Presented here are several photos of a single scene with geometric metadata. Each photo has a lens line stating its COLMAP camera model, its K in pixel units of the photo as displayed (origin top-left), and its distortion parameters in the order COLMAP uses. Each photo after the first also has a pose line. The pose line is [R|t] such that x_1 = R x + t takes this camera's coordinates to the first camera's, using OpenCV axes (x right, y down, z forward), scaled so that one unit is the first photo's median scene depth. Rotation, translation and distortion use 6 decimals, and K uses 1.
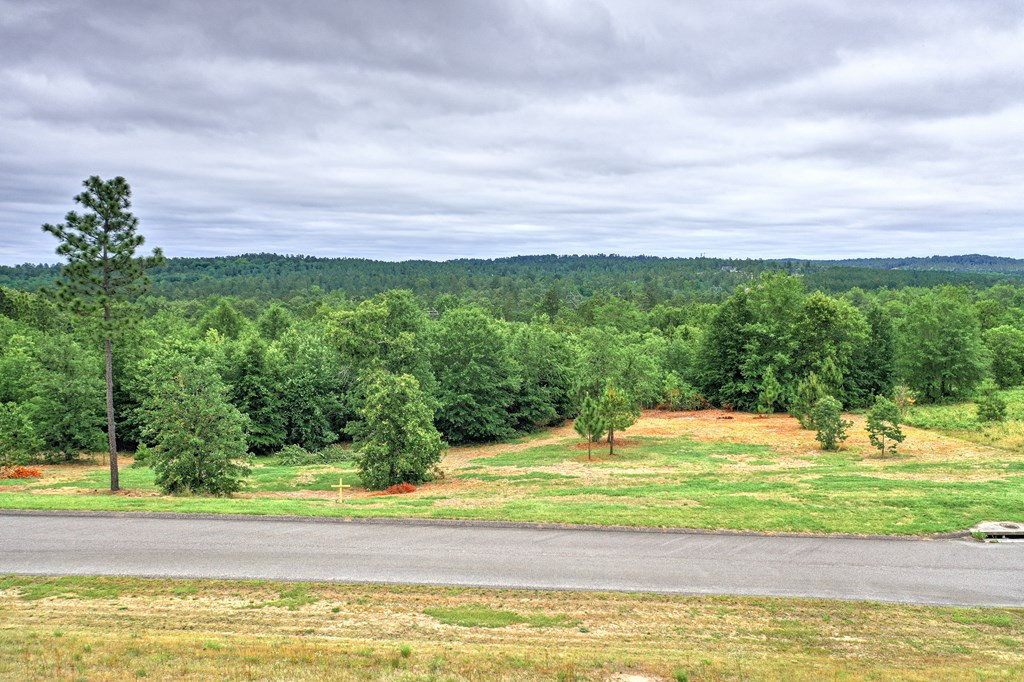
lens RADIAL K [[803.6, 0, 512.0], [0, 803.6, 341.0], [0, 0, 1]] dist [0.008691, 0.009400]
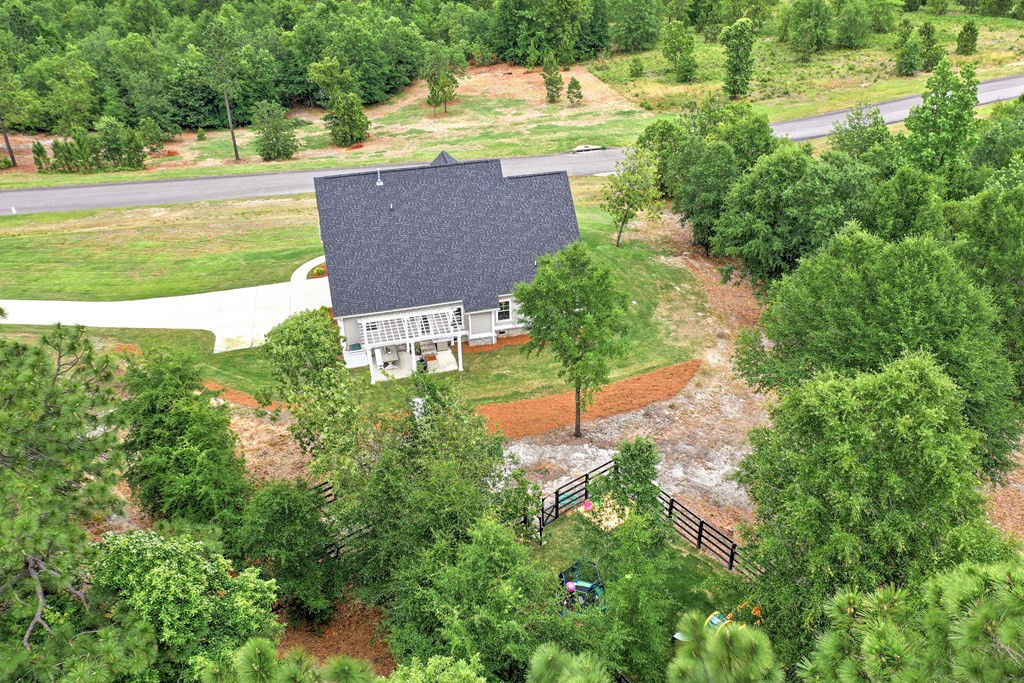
lens RADIAL K [[803.6, 0, 512.0], [0, 803.6, 341.5], [0, 0, 1]] dist [0.008691, 0.009400]
pose [[0.973888, -0.132343, 0.184463, -0.137230], [0.027191, 0.874662, 0.483970, -0.279927], [-0.225393, -0.466317, 0.855422, -0.864131]]
